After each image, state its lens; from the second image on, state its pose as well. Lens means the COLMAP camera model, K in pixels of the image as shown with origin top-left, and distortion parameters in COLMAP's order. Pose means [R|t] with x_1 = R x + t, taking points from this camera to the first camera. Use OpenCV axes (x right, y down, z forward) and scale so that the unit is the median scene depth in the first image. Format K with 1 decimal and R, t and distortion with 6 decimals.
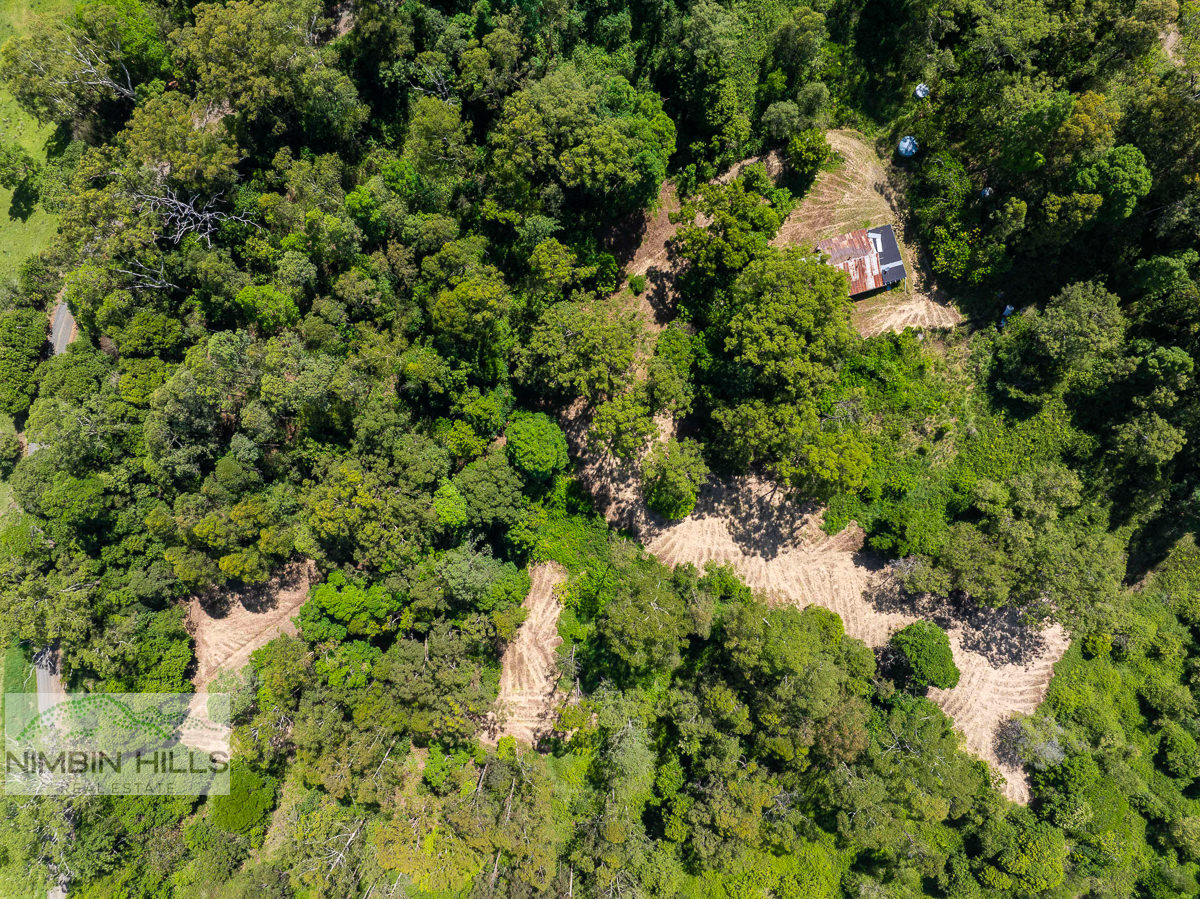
lens RADIAL K [[831.9, 0, 600.9], [0, 831.9, 444.9], [0, 0, 1]] dist [-0.041783, -0.002831]
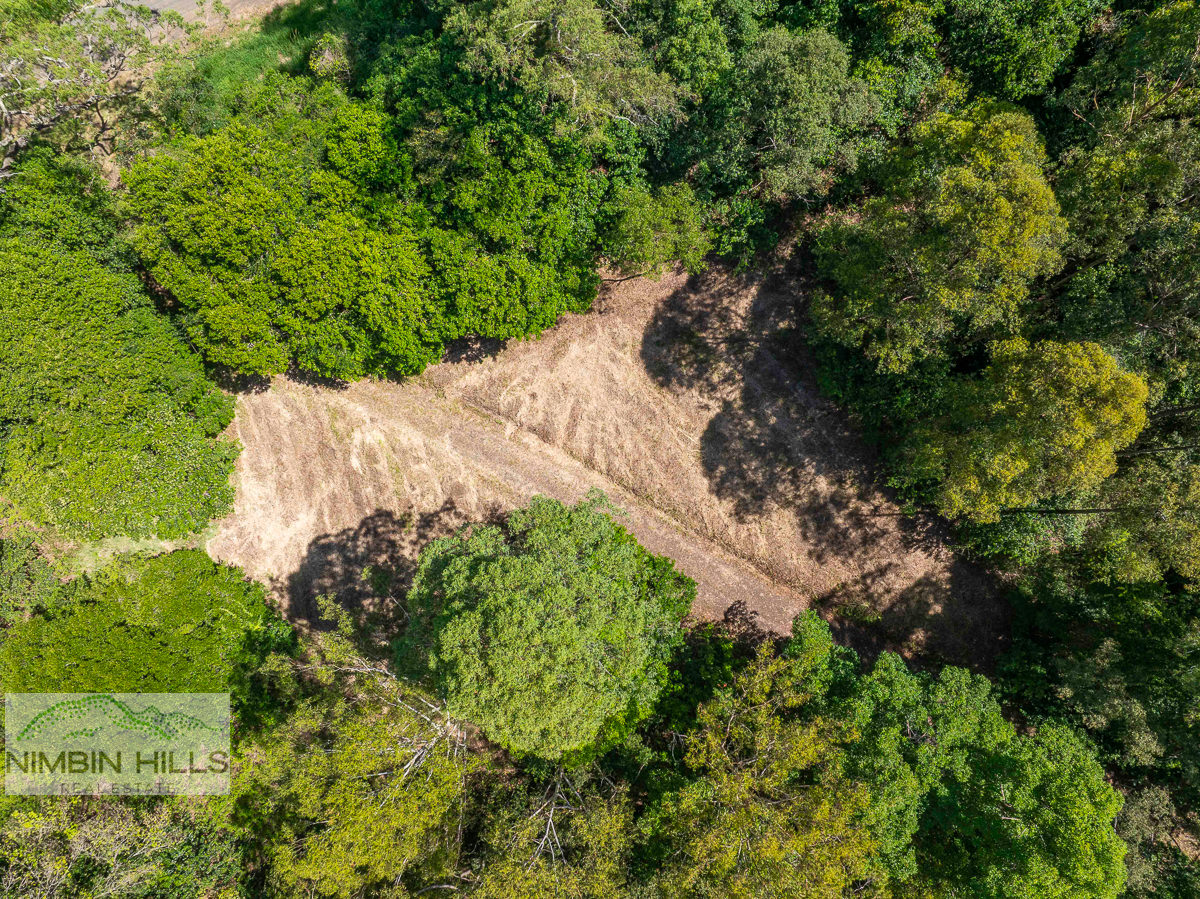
lens RADIAL K [[831.9, 0, 599.1], [0, 831.9, 449.2], [0, 0, 1]] dist [-0.041783, -0.002831]
pose [[0.363504, 0.921576, -0.136246, -0.397555], [-0.929868, 0.367824, 0.007096, 0.237070], [0.056654, 0.124111, 0.990650, 0.686713]]
